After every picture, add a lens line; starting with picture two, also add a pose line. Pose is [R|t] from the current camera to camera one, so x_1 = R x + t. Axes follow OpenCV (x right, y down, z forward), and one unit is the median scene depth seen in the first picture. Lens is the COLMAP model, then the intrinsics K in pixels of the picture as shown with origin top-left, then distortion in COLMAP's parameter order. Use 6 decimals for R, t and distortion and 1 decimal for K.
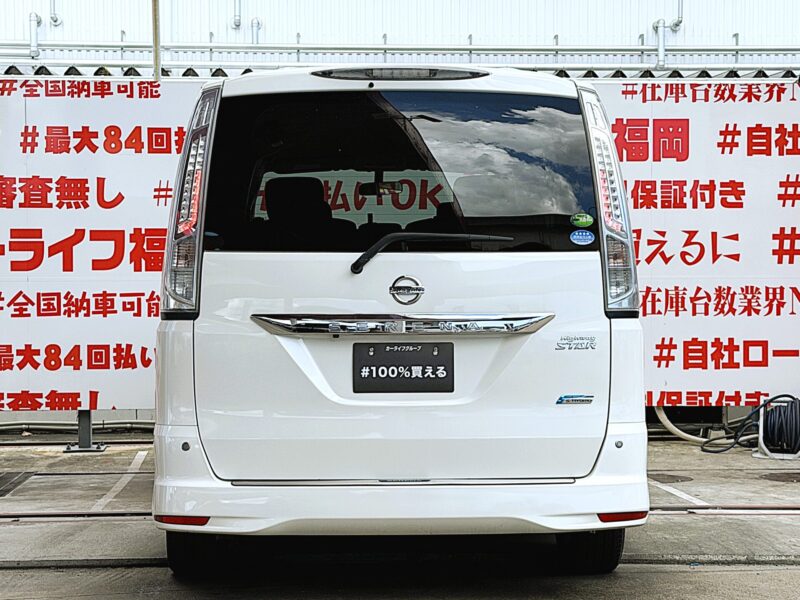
lens RADIAL K [[1709.3, 0, 395.7], [0, 1709.3, 301.4], [0, 0, 1]] dist [0.193900, 0.000000]
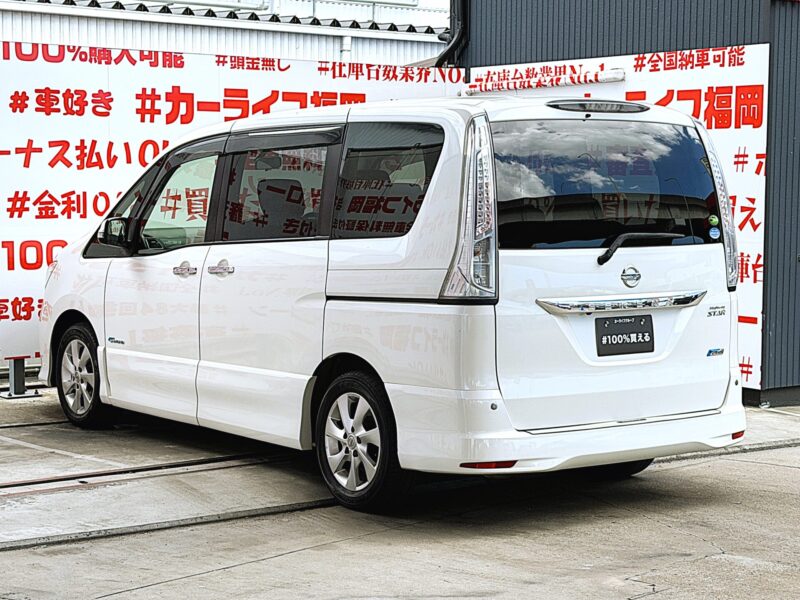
lens RADIAL K [[1709.3, 0, 396.6], [0, 1709.3, 292.0], [0, 0, 1]] dist [0.193900, 0.000000]
pose [[0.822091, -0.035568, 0.568243, -0.882643], [0.001362, 0.998167, 0.060507, -0.073985], [-0.569354, -0.048969, 0.820633, 0.020223]]
